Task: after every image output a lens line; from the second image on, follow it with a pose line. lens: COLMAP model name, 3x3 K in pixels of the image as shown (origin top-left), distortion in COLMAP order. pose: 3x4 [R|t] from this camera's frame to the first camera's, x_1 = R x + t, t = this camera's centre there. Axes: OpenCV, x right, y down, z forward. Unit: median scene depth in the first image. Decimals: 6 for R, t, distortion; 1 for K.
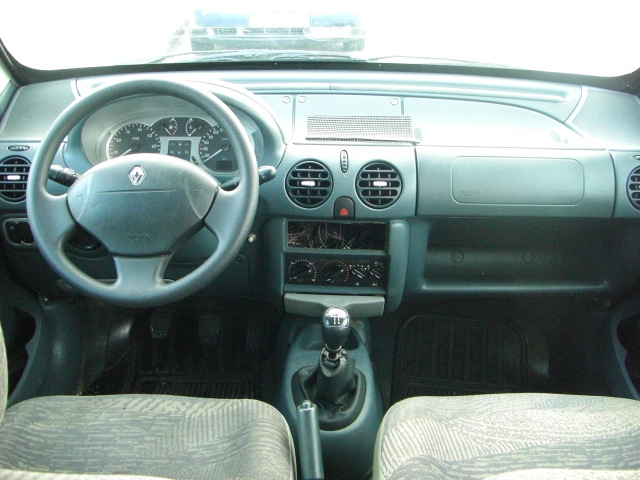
lens RADIAL K [[721.0, 0, 320.0], [0, 721.0, 240.0], [0, 0, 1]] dist [-0.202972, 0.174616]
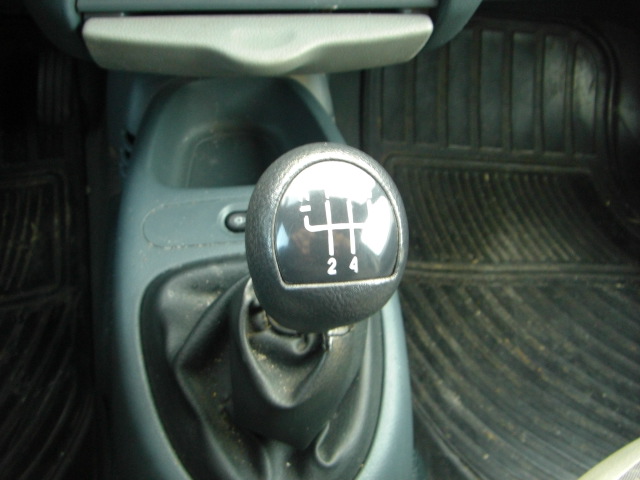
lens RADIAL K [[721.0, 0, 320.0], [0, 721.0, 240.0], [0, 0, 1]] dist [-0.202972, 0.174616]
pose [[0.984312, -0.085988, 0.154065, -0.008851], [0.004668, 0.885589, 0.464447, 0.027664], [-0.176375, -0.456441, 0.872097, 0.762953]]
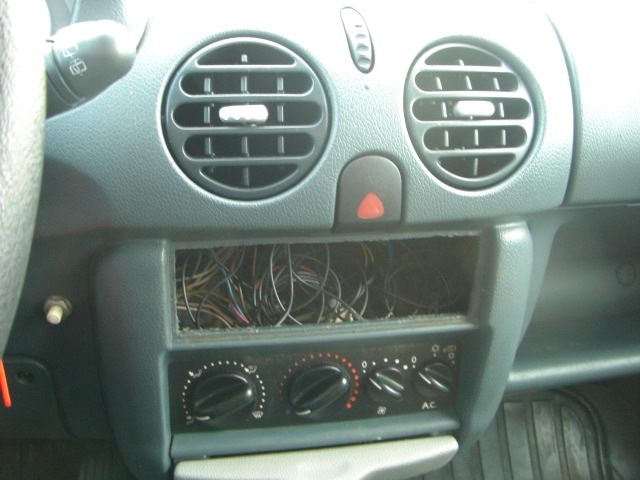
lens RADIAL K [[721.0, 0, 320.0], [0, 721.0, 240.0], [0, 0, 1]] dist [-0.202972, 0.174616]
pose [[0.971742, -0.070012, 0.225424, -0.053777], [0.070238, 0.997506, 0.007027, -0.028424], [-0.225354, 0.009005, 0.974235, 0.715538]]
